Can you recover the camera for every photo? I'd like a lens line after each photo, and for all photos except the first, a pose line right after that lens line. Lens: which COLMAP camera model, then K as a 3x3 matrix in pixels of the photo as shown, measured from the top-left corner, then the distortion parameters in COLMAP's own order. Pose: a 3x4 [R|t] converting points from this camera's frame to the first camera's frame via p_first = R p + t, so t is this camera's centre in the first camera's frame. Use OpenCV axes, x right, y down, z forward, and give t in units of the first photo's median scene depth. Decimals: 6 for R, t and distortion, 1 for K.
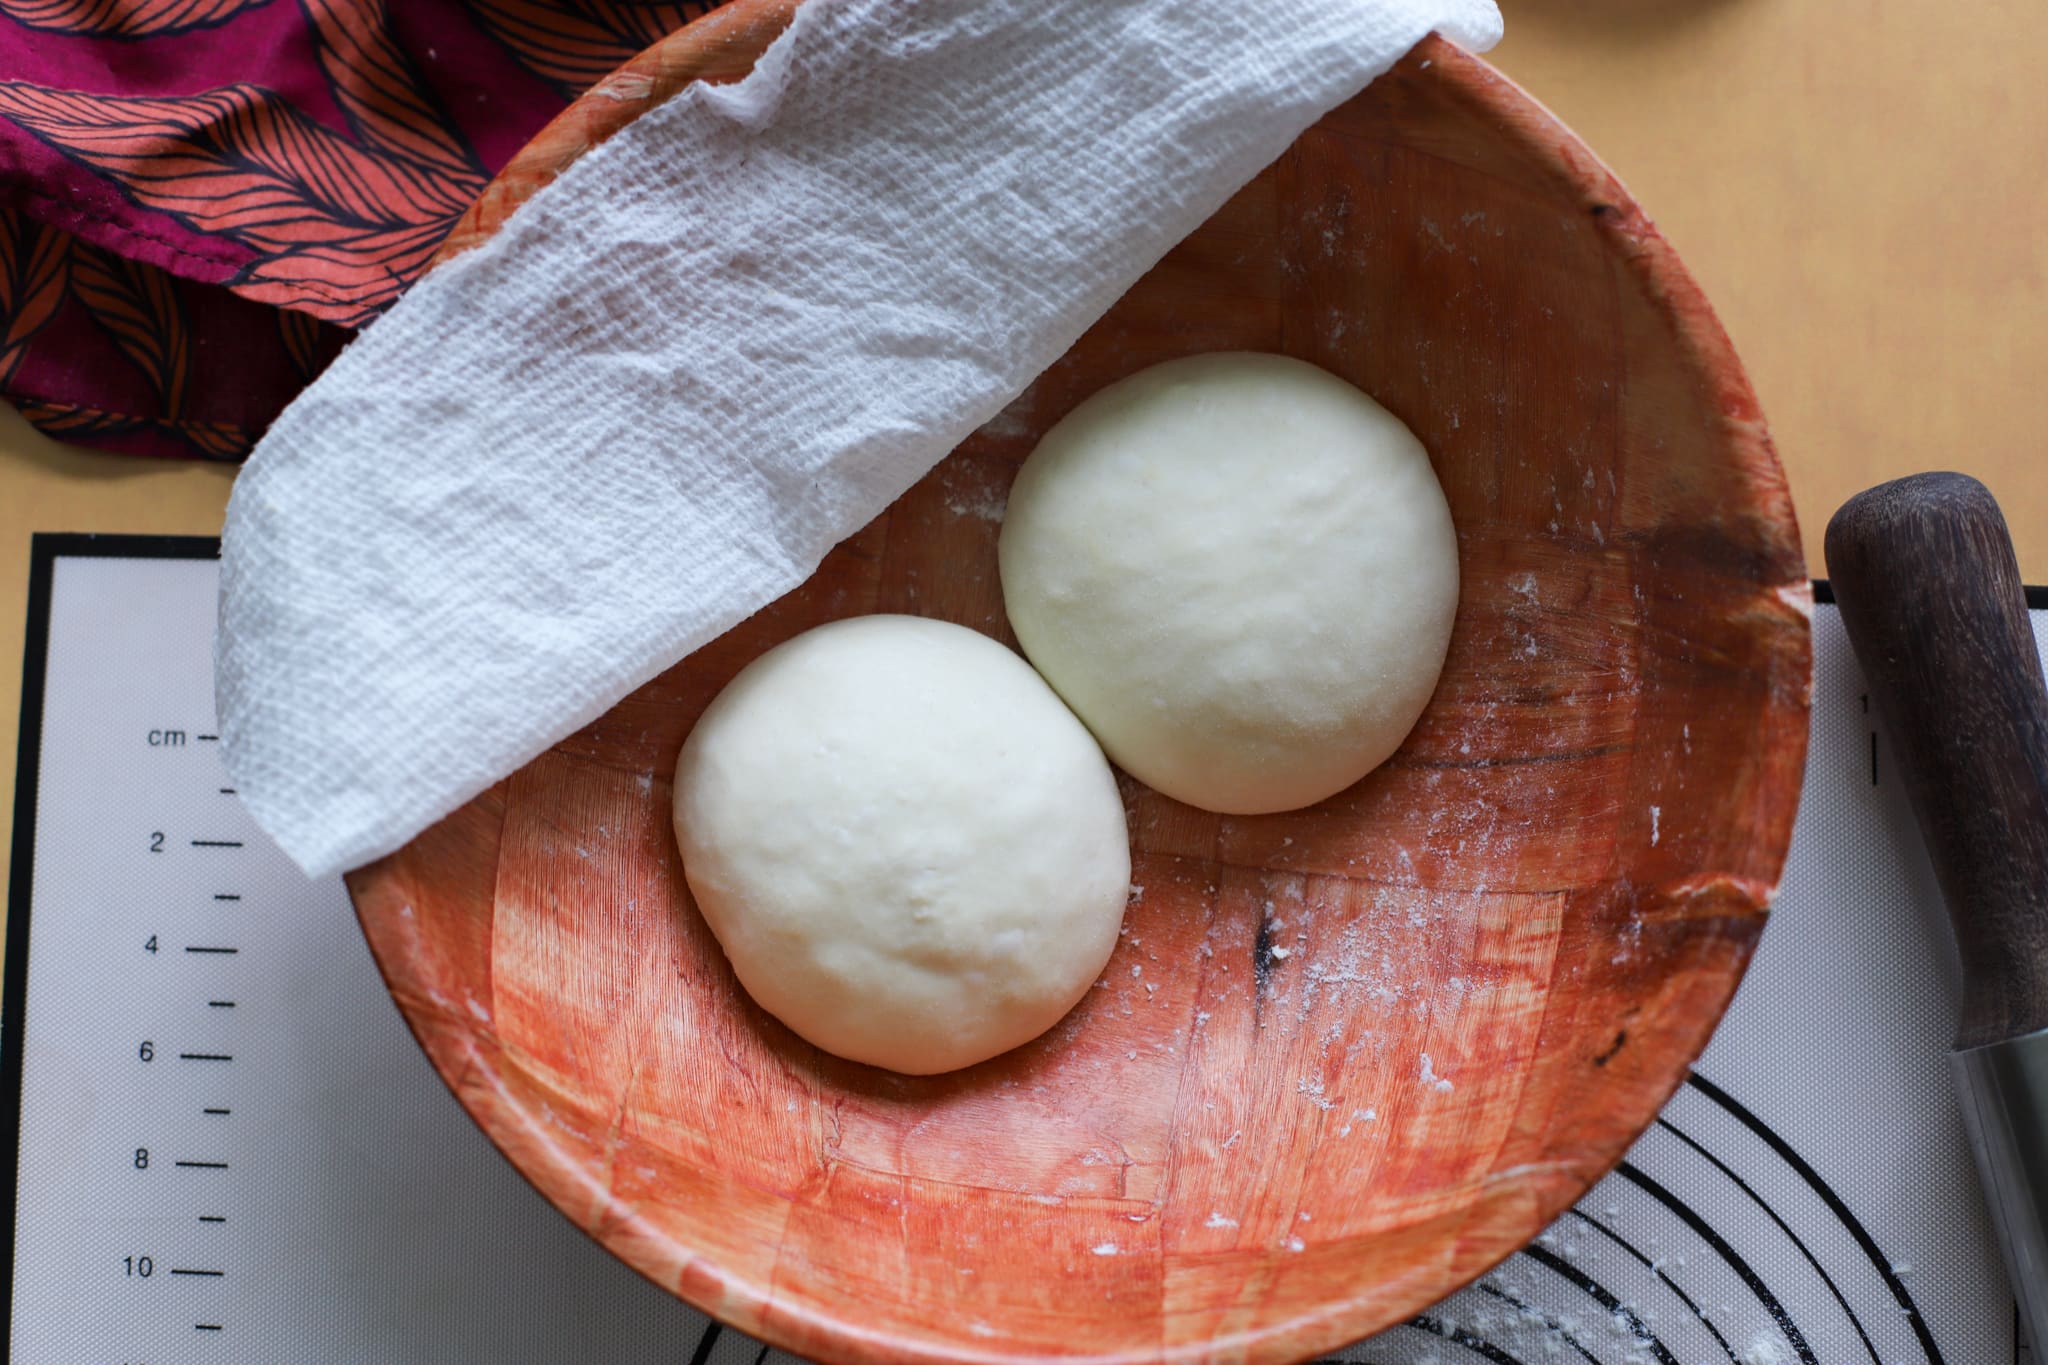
lens RADIAL K [[3313.9, 0, 1024.6], [0, 3313.9, 629.9], [0, 0, 1]] dist [-0.180500, 0.016183]
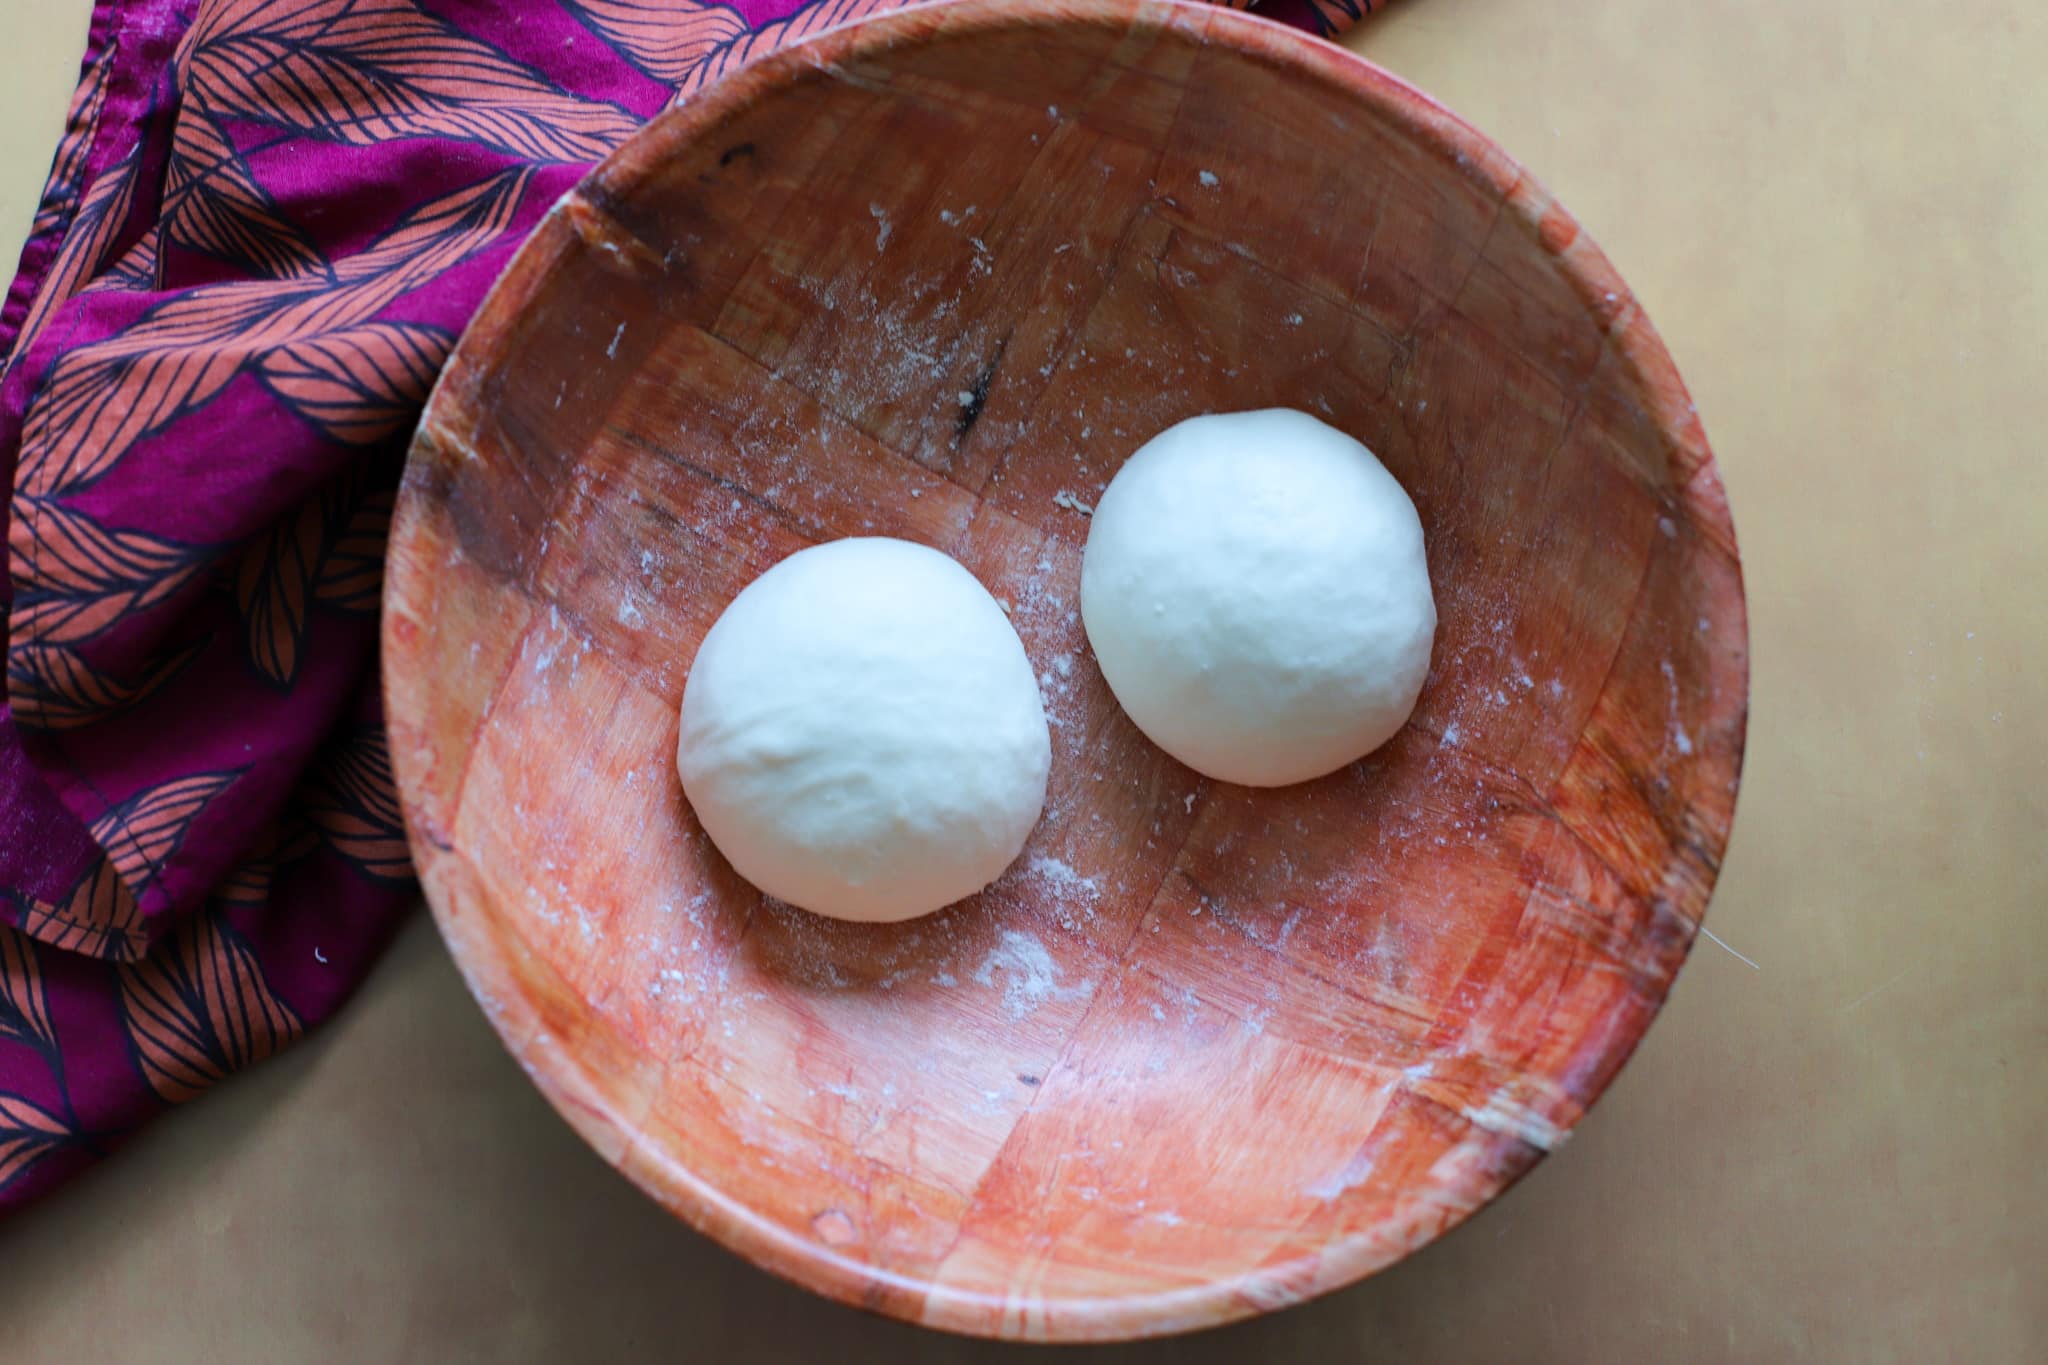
lens RADIAL K [[3313.9, 0, 1024.6], [0, 3313.9, 629.9], [0, 0, 1]] dist [-0.180500, 0.016183]
pose [[-0.935405, -0.347393, 0.065848, -0.044168], [0.350724, -0.888004, 0.297390, -0.301828], [-0.044838, 0.301275, 0.952483, -0.041605]]
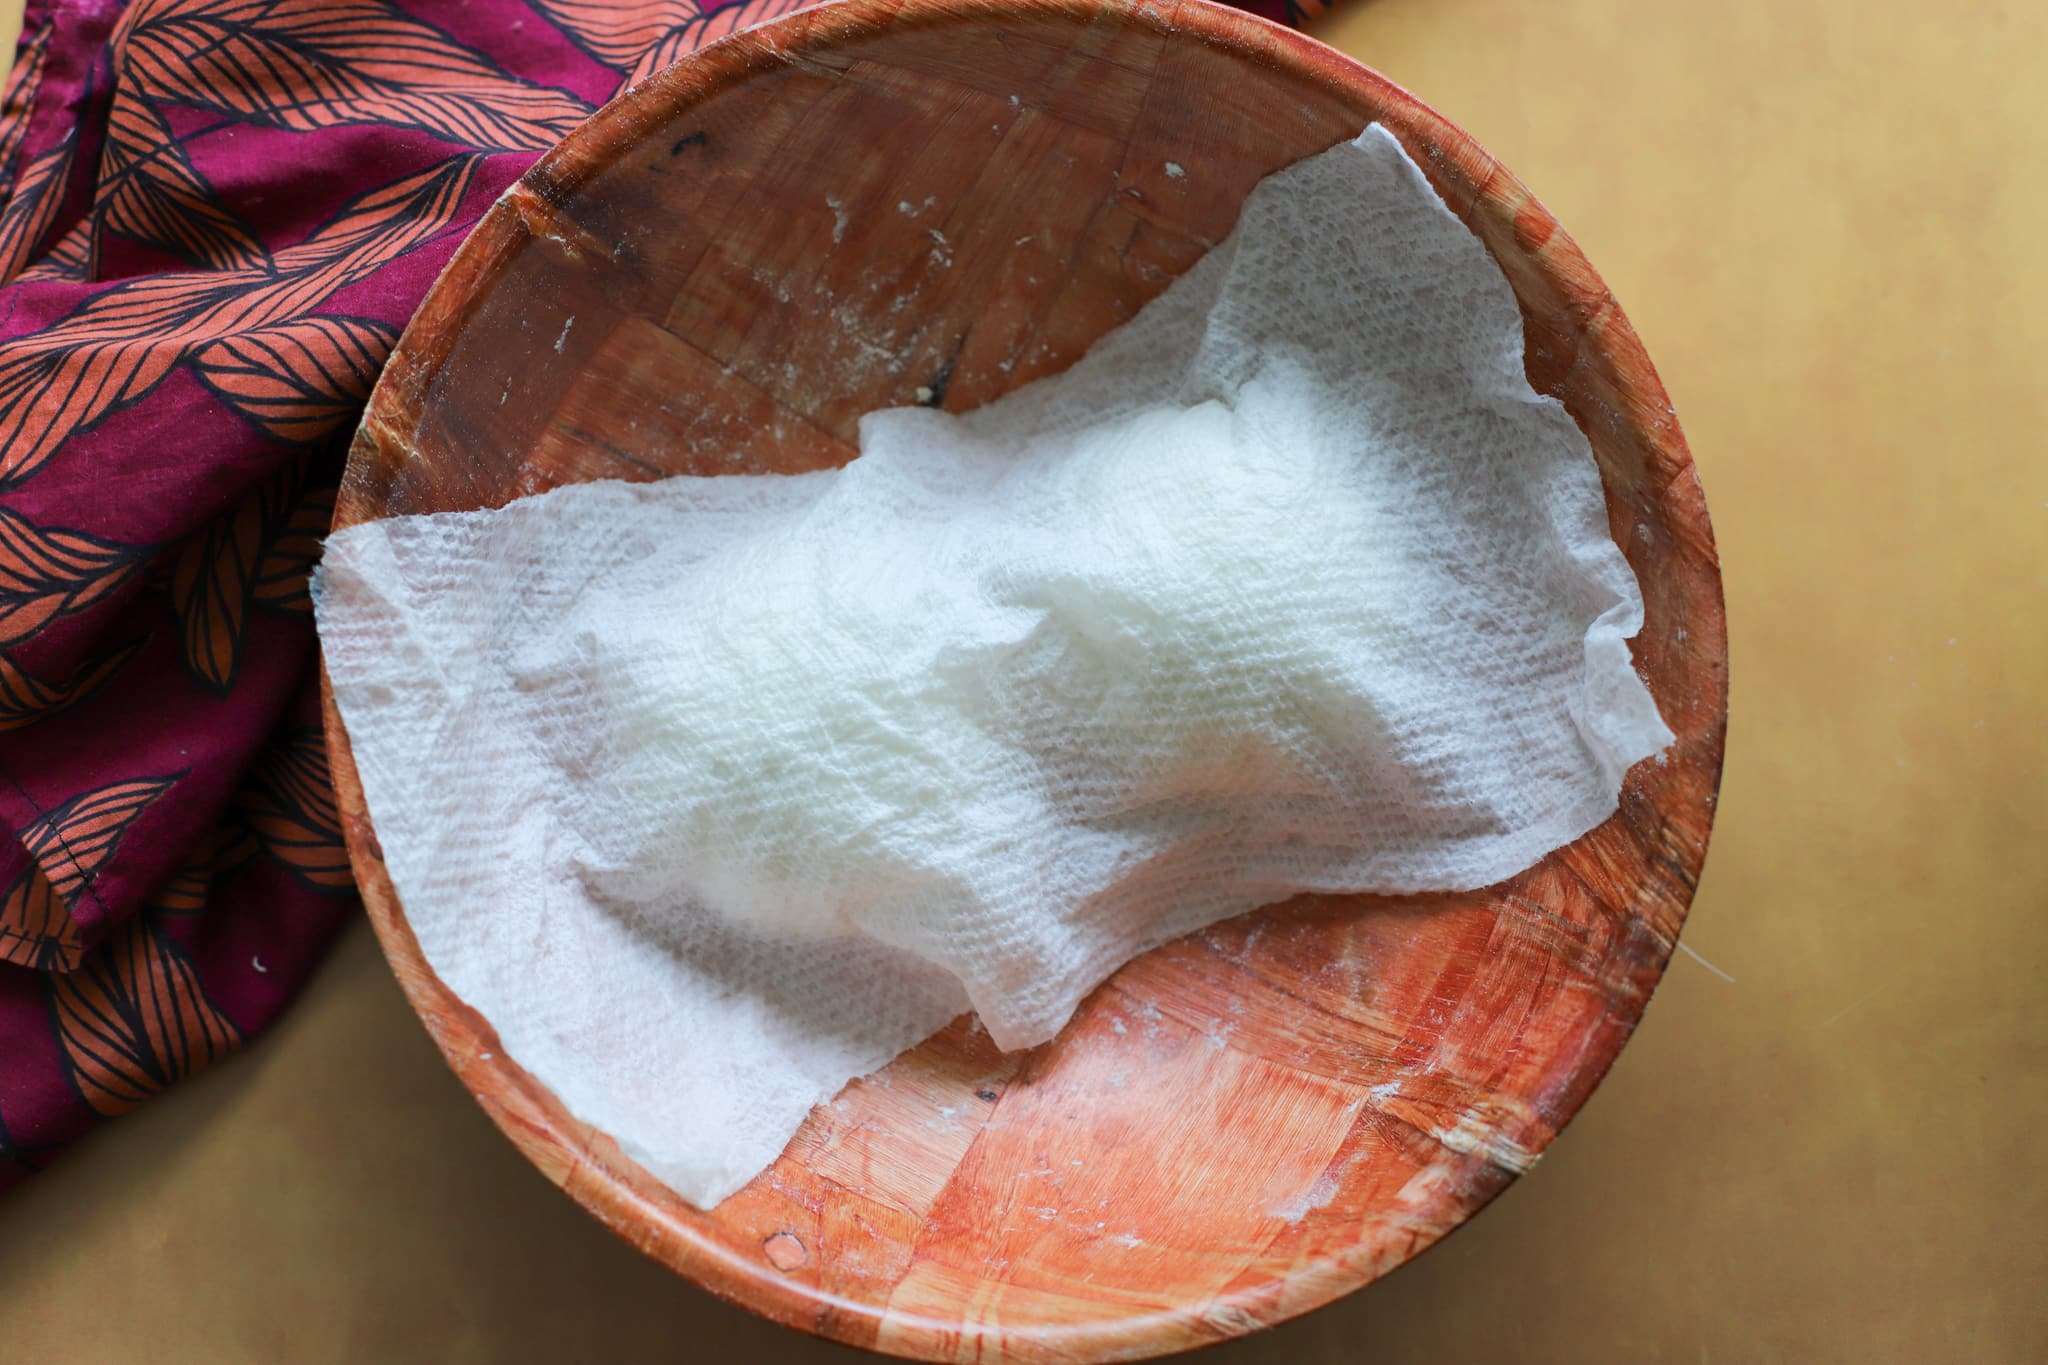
lens RADIAL K [[3313.9, 0, 1024.6], [0, 3313.9, 629.9], [0, 0, 1]] dist [-0.180500, 0.016183]
pose [[-0.934702, -0.351754, 0.051009, -0.038339], [0.350805, -0.889897, 0.291582, -0.281046], [-0.057172, 0.290436, 0.955185, -0.017361]]
